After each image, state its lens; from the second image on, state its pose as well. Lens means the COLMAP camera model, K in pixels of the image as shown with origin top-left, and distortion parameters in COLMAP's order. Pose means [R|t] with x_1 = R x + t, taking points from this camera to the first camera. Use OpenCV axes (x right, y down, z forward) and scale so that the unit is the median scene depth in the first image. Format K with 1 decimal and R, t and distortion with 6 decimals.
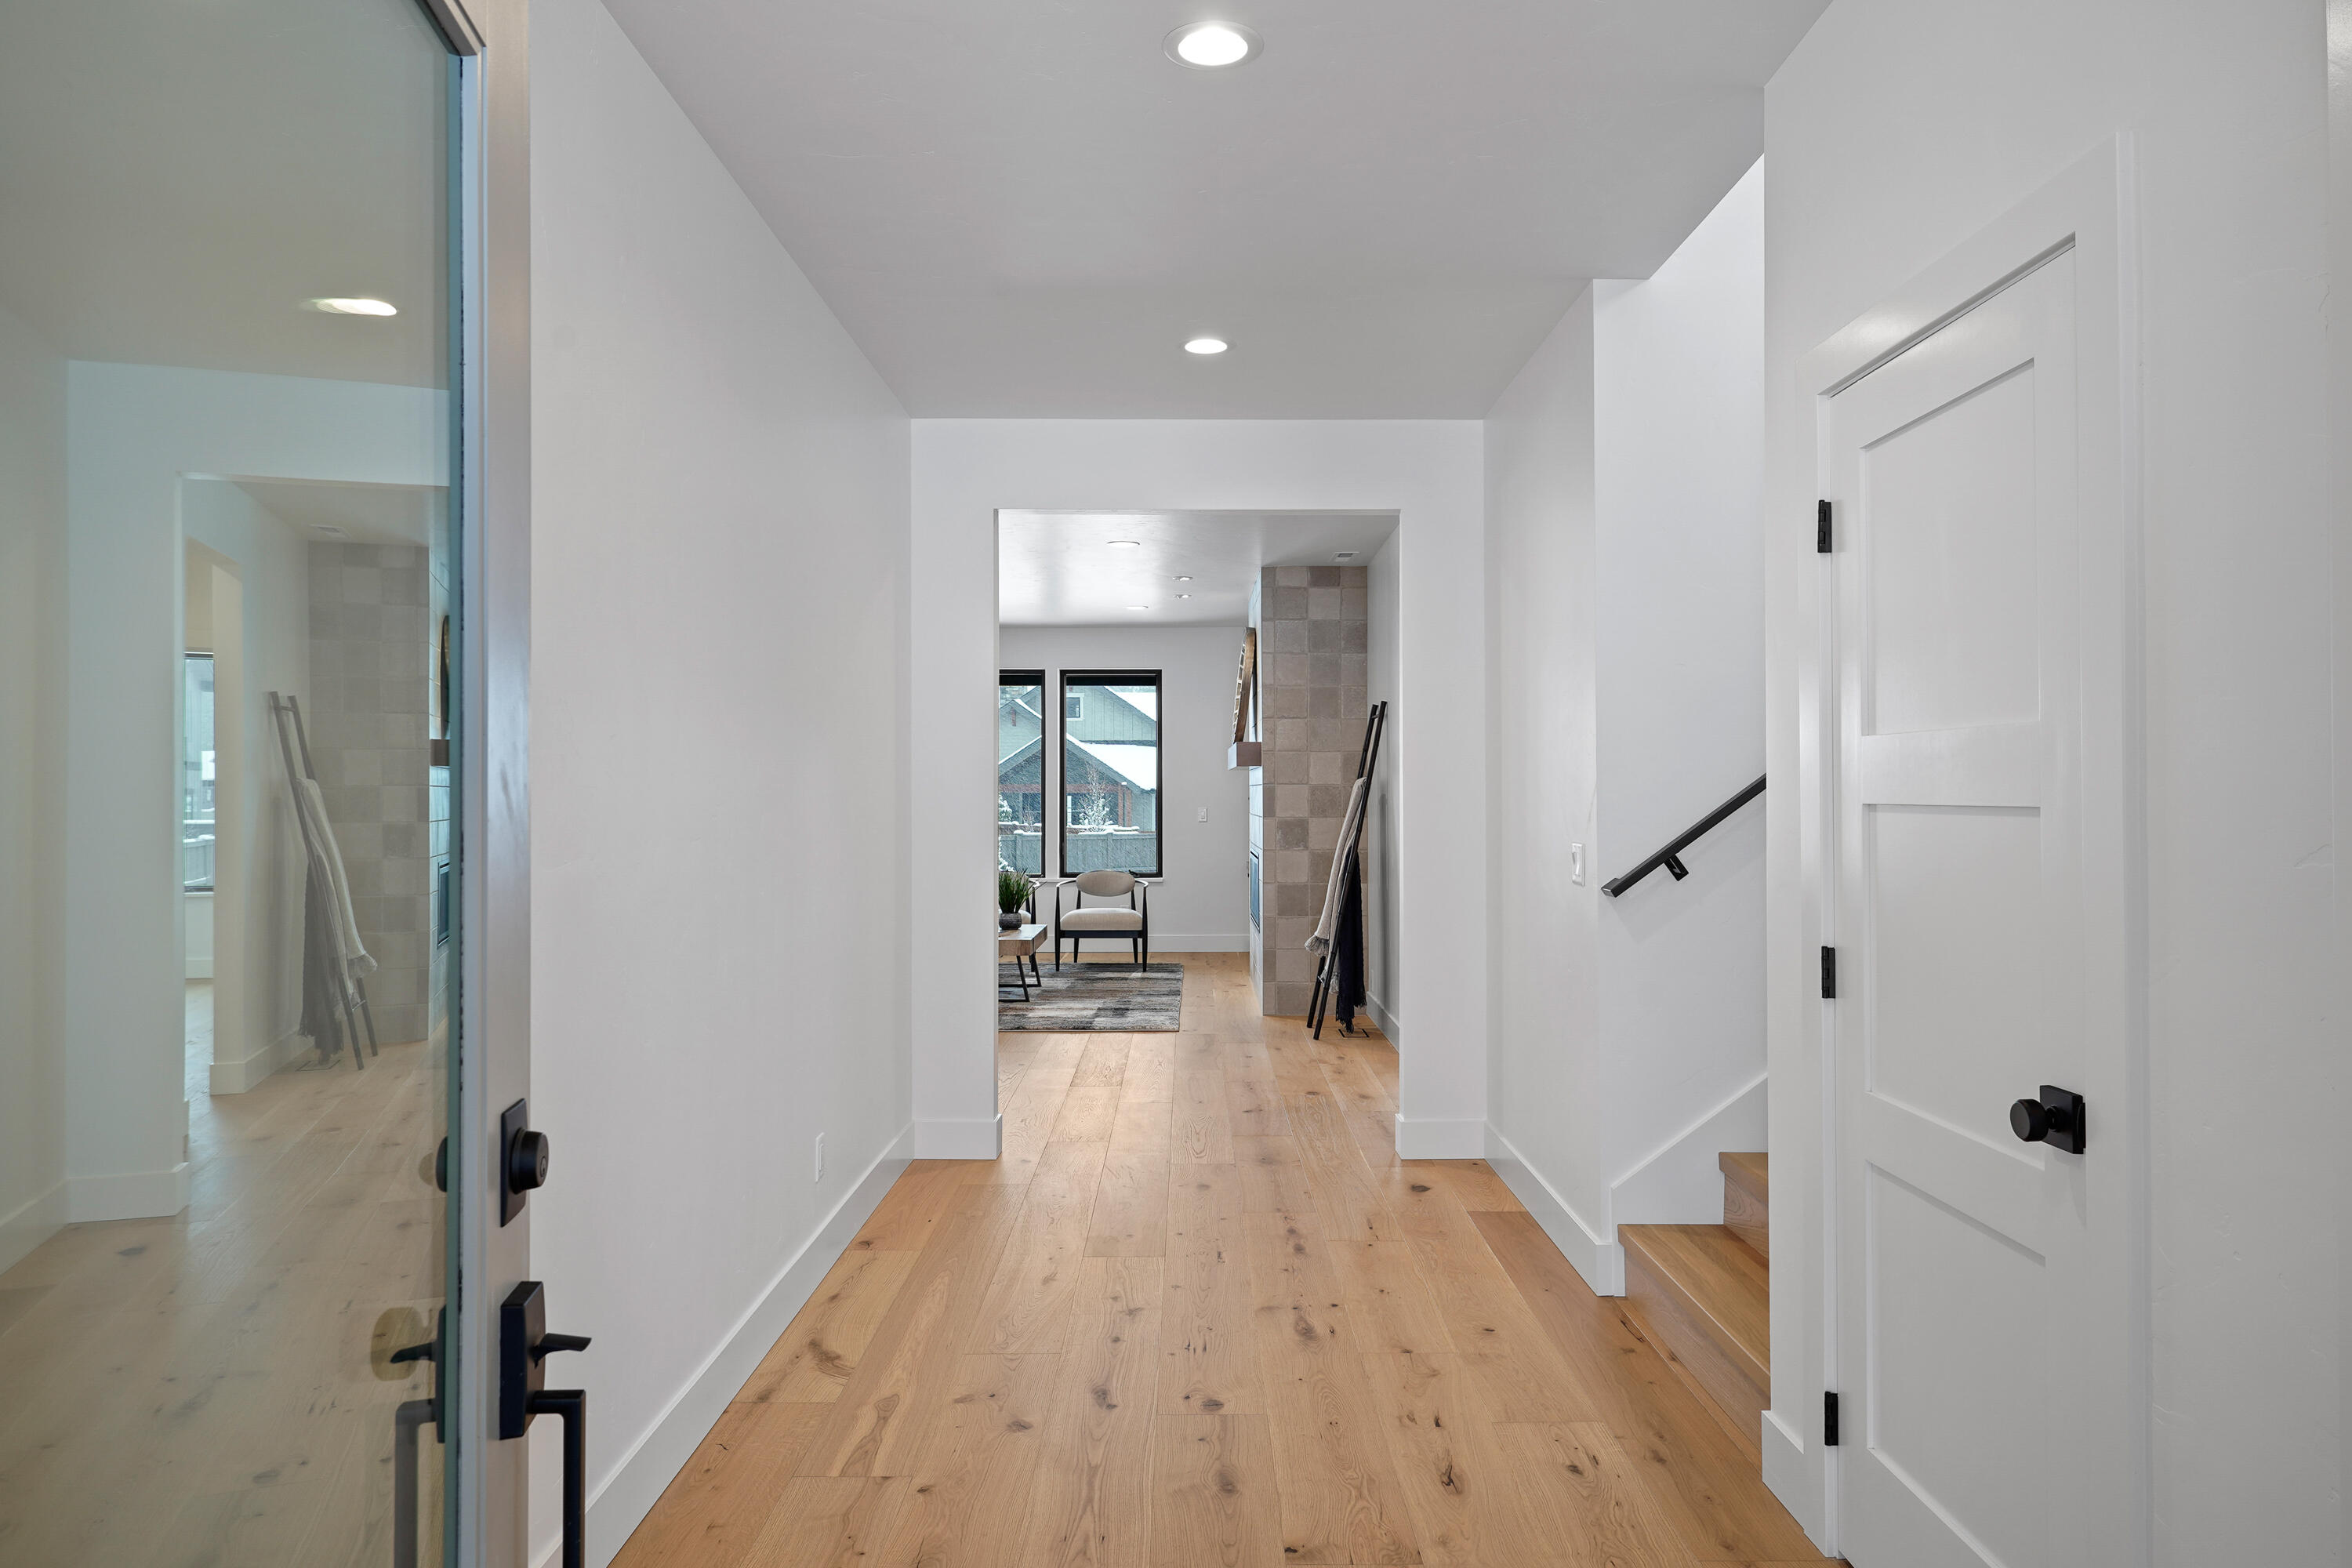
lens RADIAL K [[1653.9, 0, 1175.7], [0, 1653.9, 784.1], [0, 0, 1]] dist [0.000762, 0.000217]
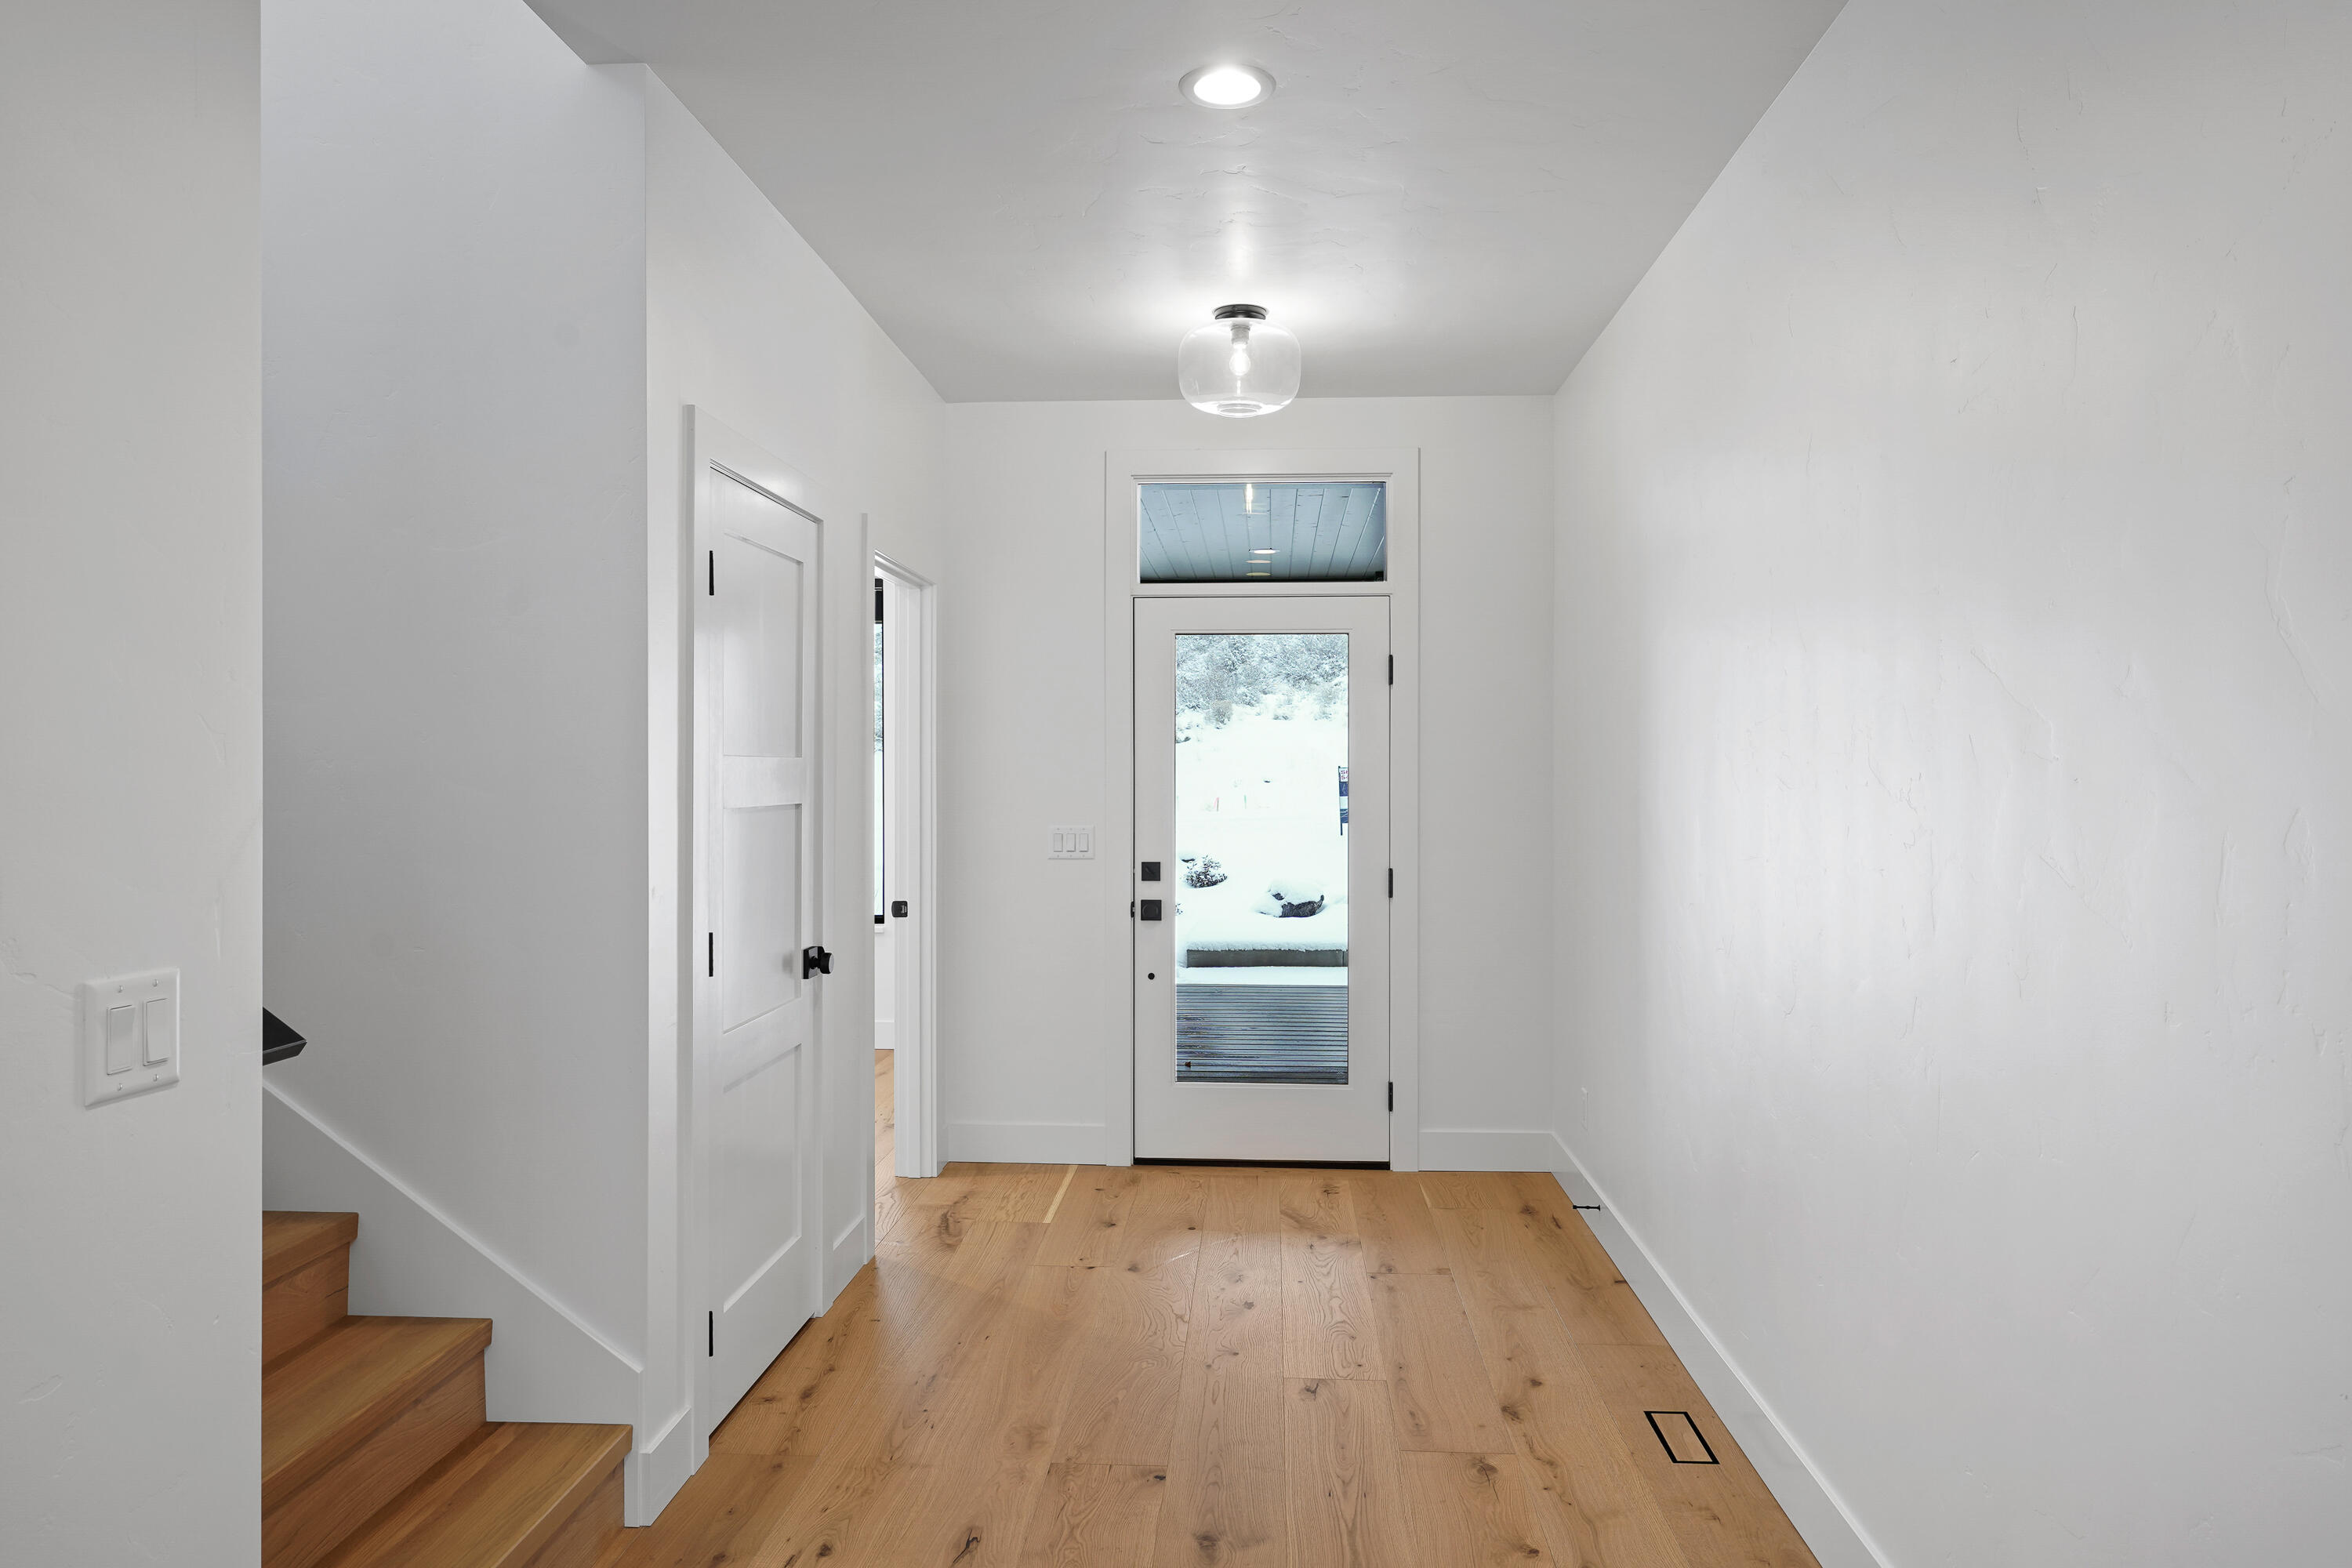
lens RADIAL K [[1653.9, 0, 1176.5], [0, 1653.9, 779.6], [0, 0, 1]] dist [0.000762, 0.000217]
pose [[-0.998677, 0.001284, 0.051412, -0.000010], [0.001415, 0.999996, 0.002507, -0.013803], [-0.051409, 0.002576, -0.998674, 1.977288]]
